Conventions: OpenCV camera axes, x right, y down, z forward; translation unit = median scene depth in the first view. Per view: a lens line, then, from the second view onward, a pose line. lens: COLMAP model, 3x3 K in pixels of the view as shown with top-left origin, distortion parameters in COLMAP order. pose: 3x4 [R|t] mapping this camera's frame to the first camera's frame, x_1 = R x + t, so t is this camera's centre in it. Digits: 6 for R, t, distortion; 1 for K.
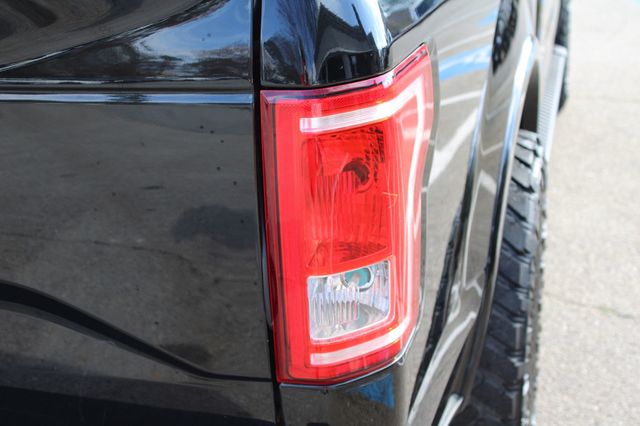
lens RADIAL K [[1019.8, 0, 320.0], [0, 1019.8, 213.0], [0, 0, 1]] dist [-0.000238, 0.061811]
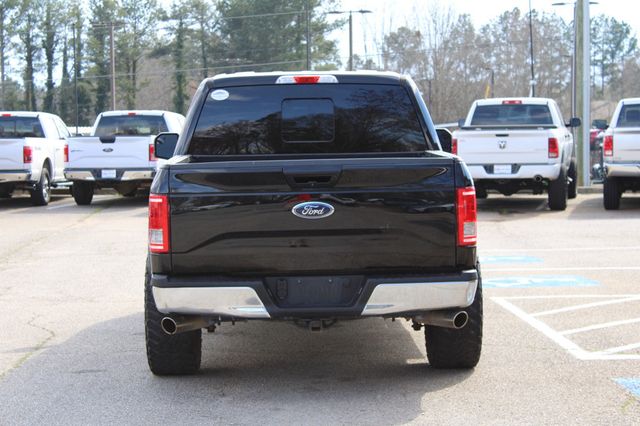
lens RADIAL K [[1541.9, 0, 320.0], [0, 1541.9, 213.0], [0, 0, 1]] dist [0.083195, 0.256717]
pose [[0.964955, -0.001851, 0.262410, -1.674028], [0.080164, 0.954253, -0.288054, 1.335790], [-0.249872, 0.298995, 0.920959, -3.670704]]
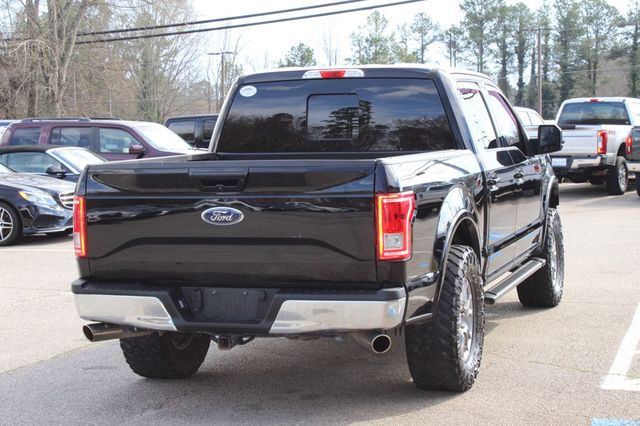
lens RADIAL K [[1300.5, 0, 320.0], [0, 1300.5, 213.0], [0, 0, 1]] dist [0.023743, 0.326458]
pose [[0.997292, 0.015744, -0.071838, 0.071089], [-0.035350, 0.959195, -0.280527, 0.972416], [0.064490, 0.282307, 0.957154, -2.798774]]
